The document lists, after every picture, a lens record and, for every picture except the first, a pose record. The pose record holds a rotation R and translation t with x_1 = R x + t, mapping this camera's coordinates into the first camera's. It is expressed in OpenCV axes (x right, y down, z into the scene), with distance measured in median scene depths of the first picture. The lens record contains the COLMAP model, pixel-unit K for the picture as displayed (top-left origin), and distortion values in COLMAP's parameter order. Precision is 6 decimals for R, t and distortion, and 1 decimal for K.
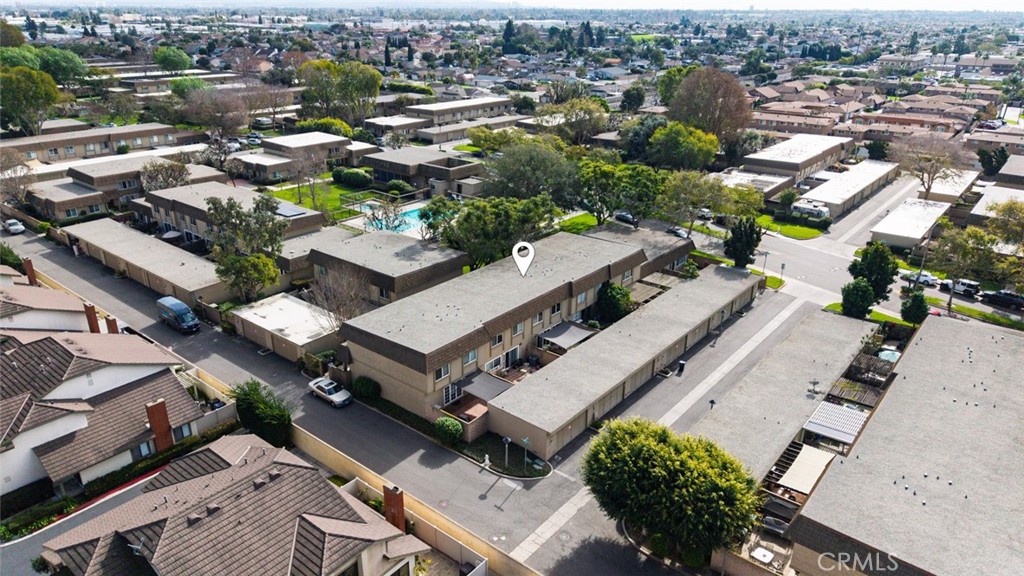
lens RADIAL K [[670.3, 0, 512.0], [0, 670.3, 288.0], [0, 0, 1]] dist [0.032875, -0.034463]
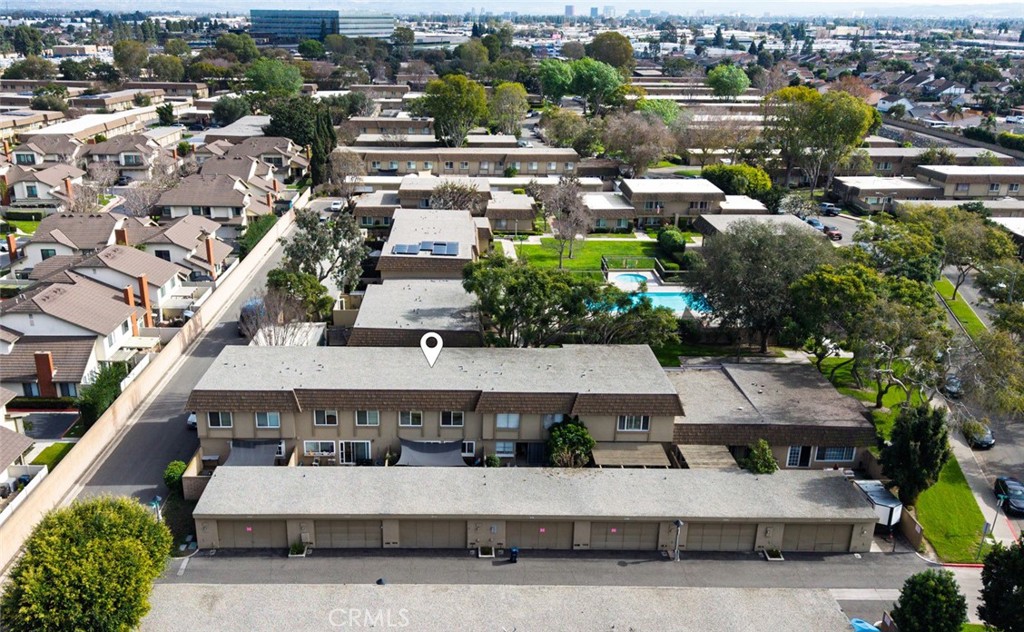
lens RADIAL K [[967.2, 0, 511.1], [0, 967.2, 360.1], [0, 0, 1]] dist [-0.006686, -0.007470]
pose [[0.636561, 0.252981, -0.728554, 0.757366], [-0.291815, 0.953442, 0.076102, -0.114004], [0.713887, 0.164160, 0.680748, 0.288616]]
